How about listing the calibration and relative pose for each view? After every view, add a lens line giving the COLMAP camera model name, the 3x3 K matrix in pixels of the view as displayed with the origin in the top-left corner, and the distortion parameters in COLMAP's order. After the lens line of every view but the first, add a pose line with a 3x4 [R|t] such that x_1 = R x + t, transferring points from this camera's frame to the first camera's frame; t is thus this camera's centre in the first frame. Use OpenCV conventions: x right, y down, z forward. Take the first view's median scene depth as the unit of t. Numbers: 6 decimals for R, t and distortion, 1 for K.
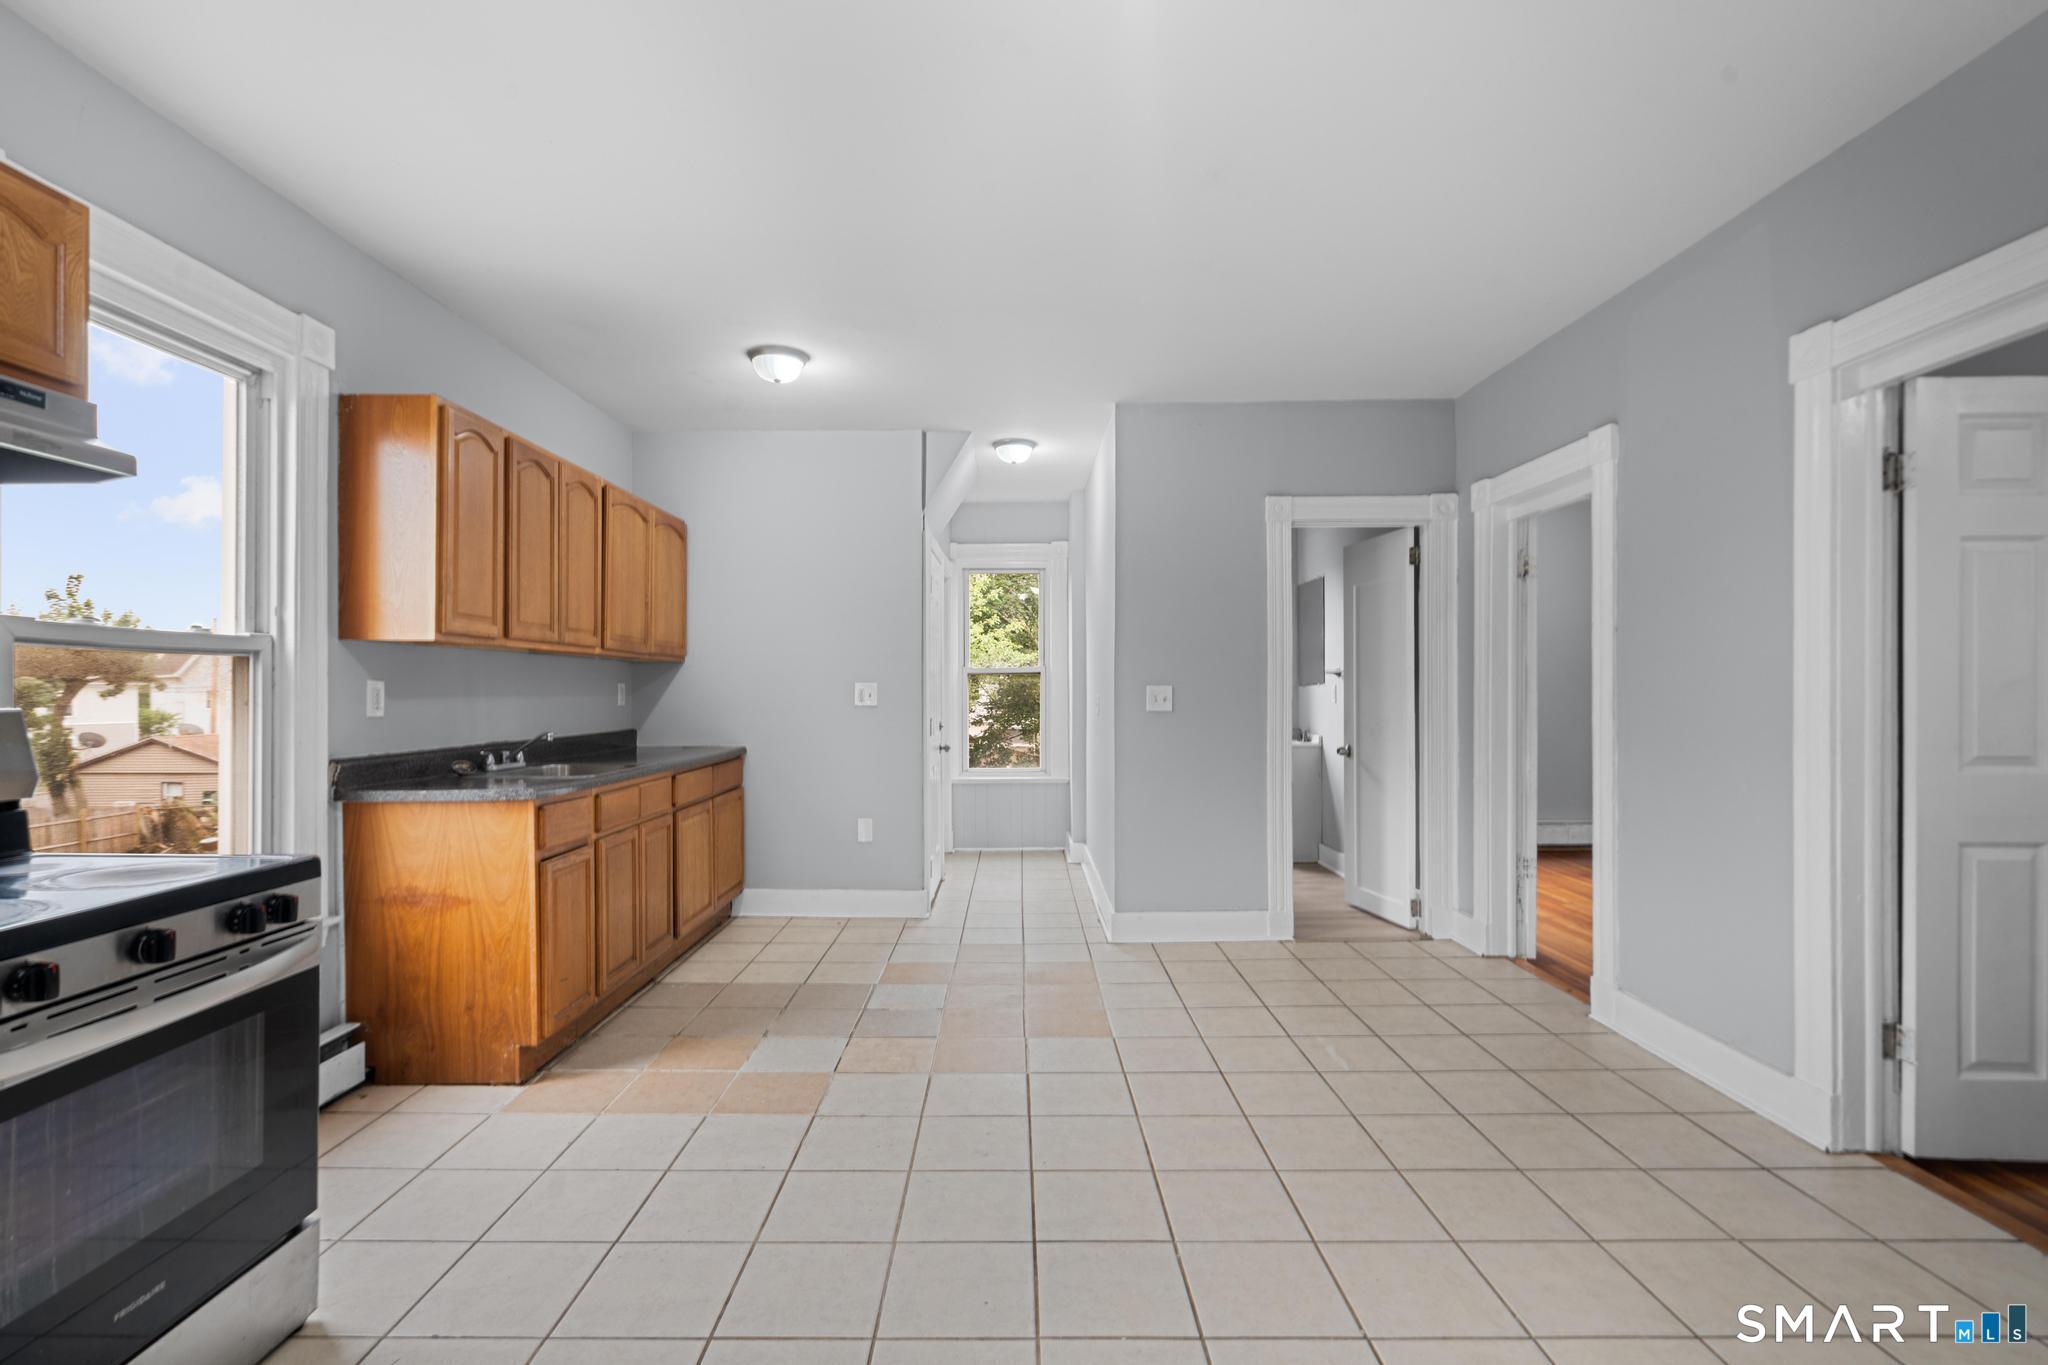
lens RADIAL K [[905.0, 0, 1029.9], [0, 905.0, 690.6], [0, 0, 1]] dist [0.000262, 0.000202]
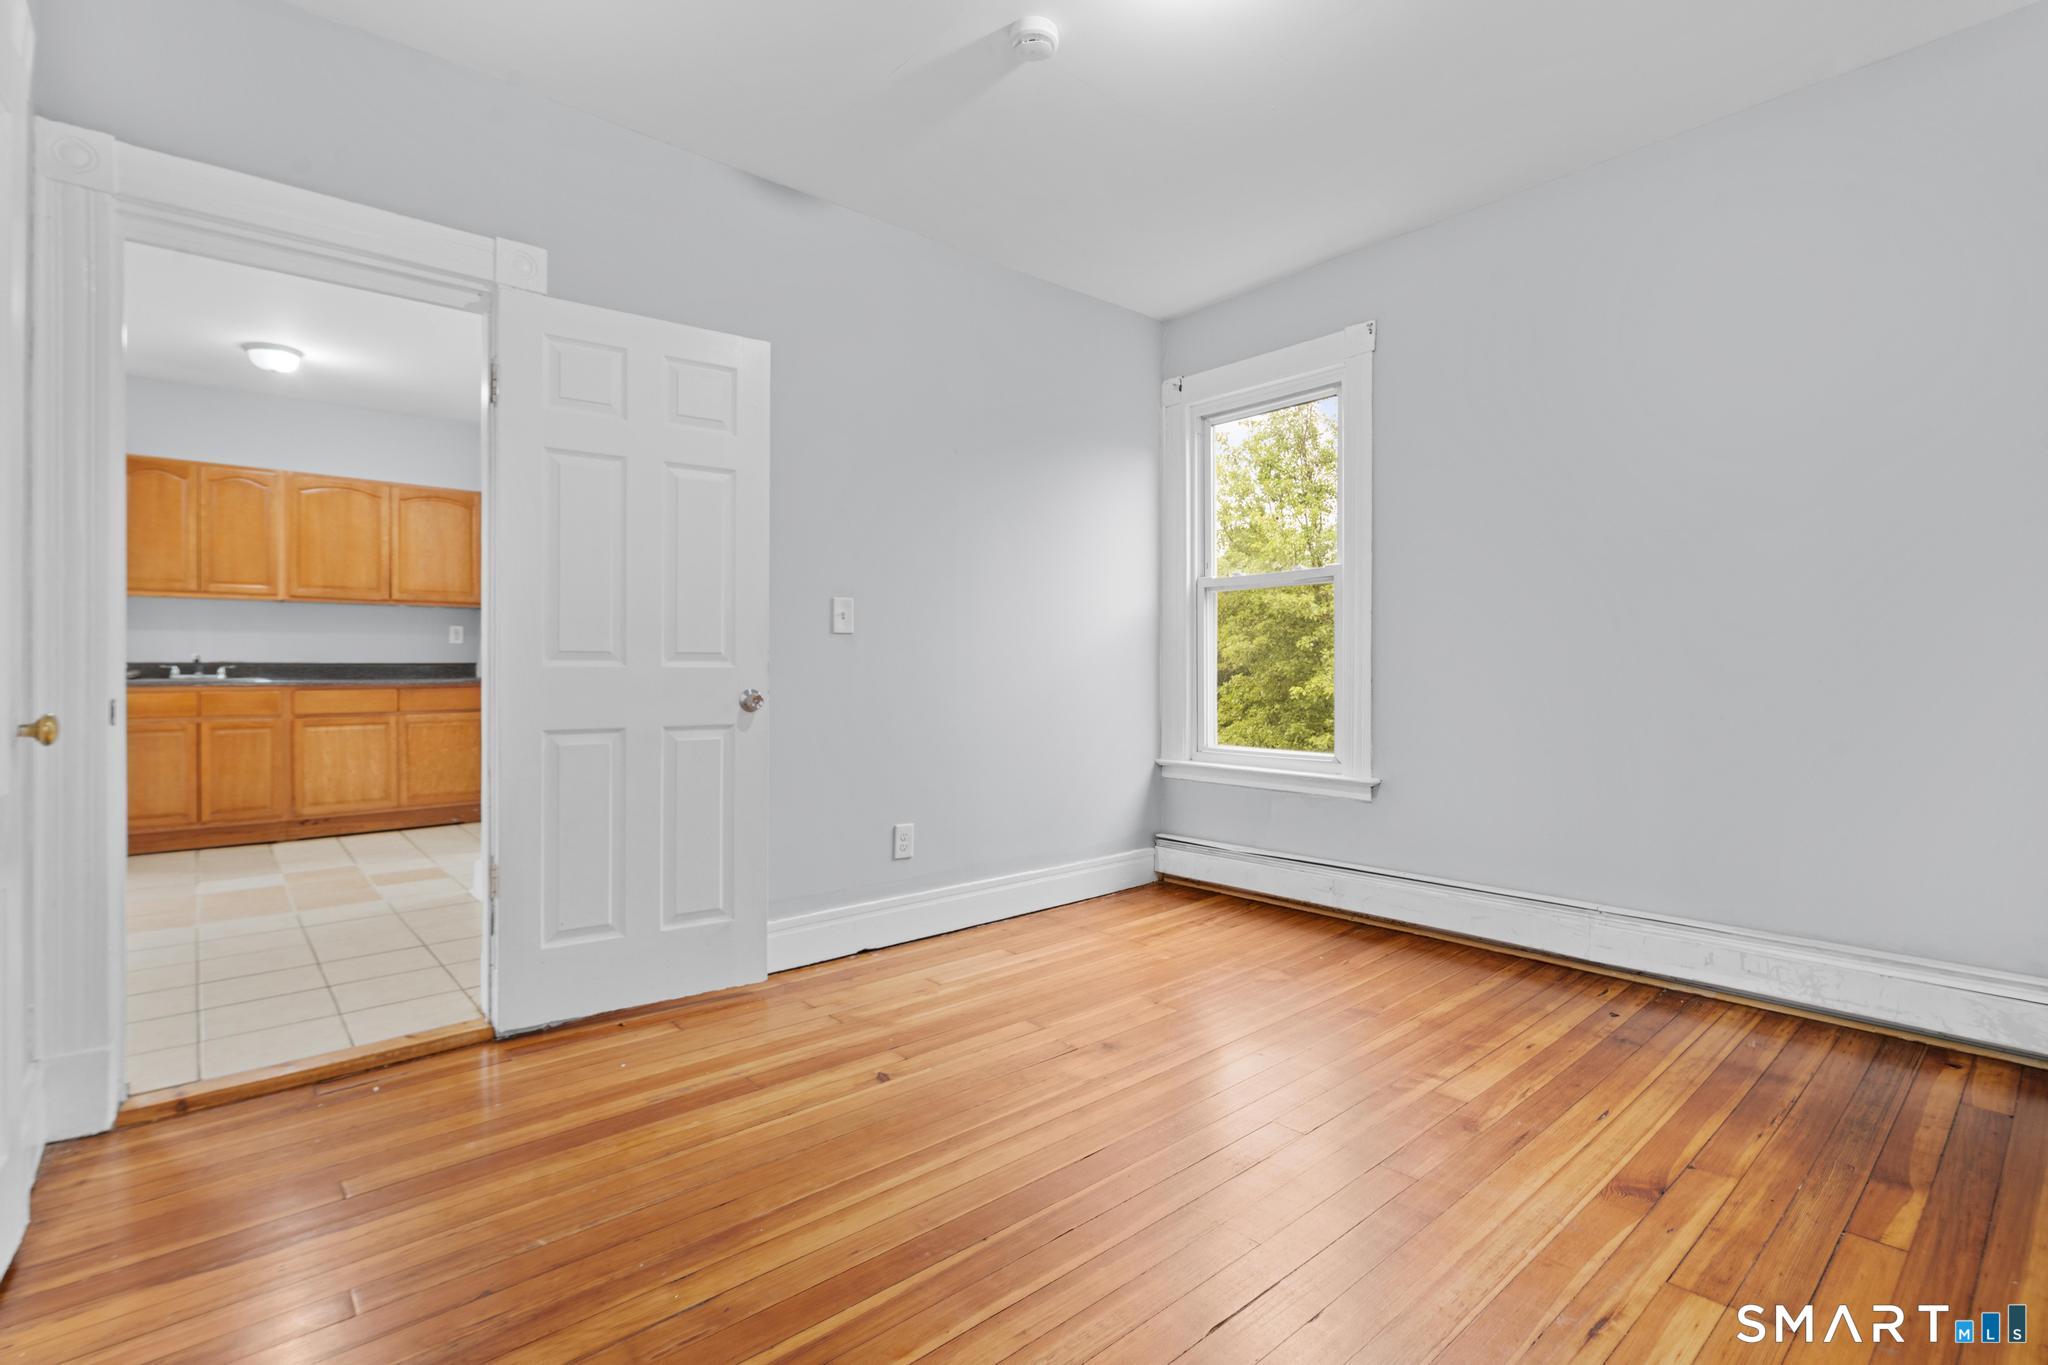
lens RADIAL K [[963.9, 0, 1016.3], [0, 963.9, 665.0], [0, 0, 1]] dist [0.002226, 0.000416]
pose [[0.650397, -0.006559, -0.759566, 1.740927], [0.006418, 0.999974, -0.003139, 0.092751], [0.759567, -0.002833, 0.650423, 1.165478]]
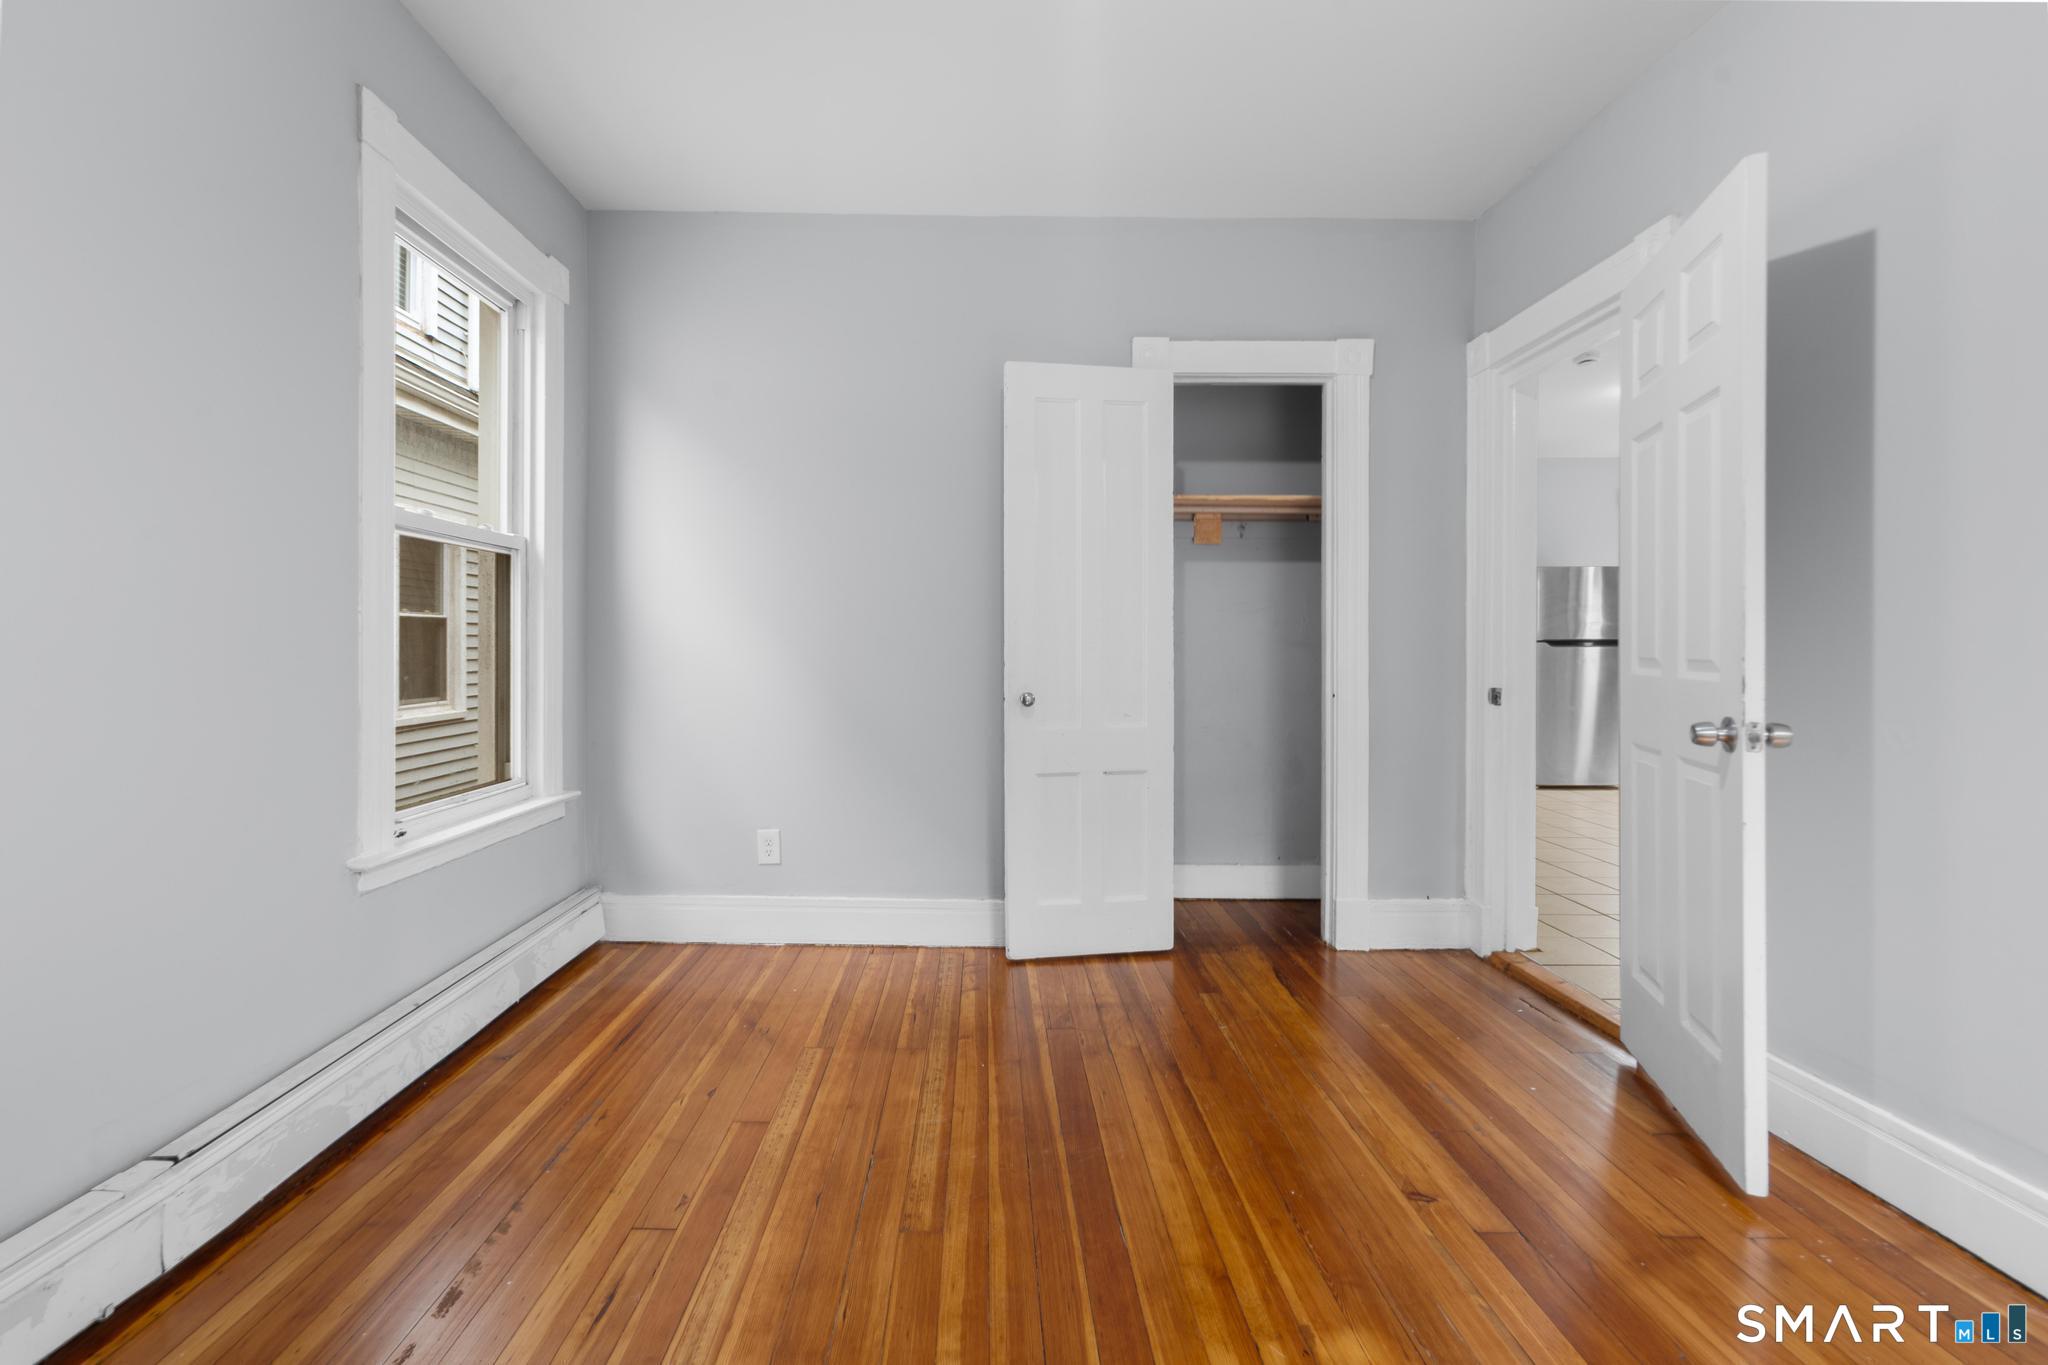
lens RADIAL K [[952.1, 0, 969.9], [0, 952.1, 652.6], [0, 0, 1]] dist [-0.003281, 0.001103]
pose [[-0.999538, -0.004219, 0.030084, 1.310249], [-0.004255, 0.999990, -0.001133, 0.072280], [-0.030079, -0.001260, -0.999547, 2.313784]]
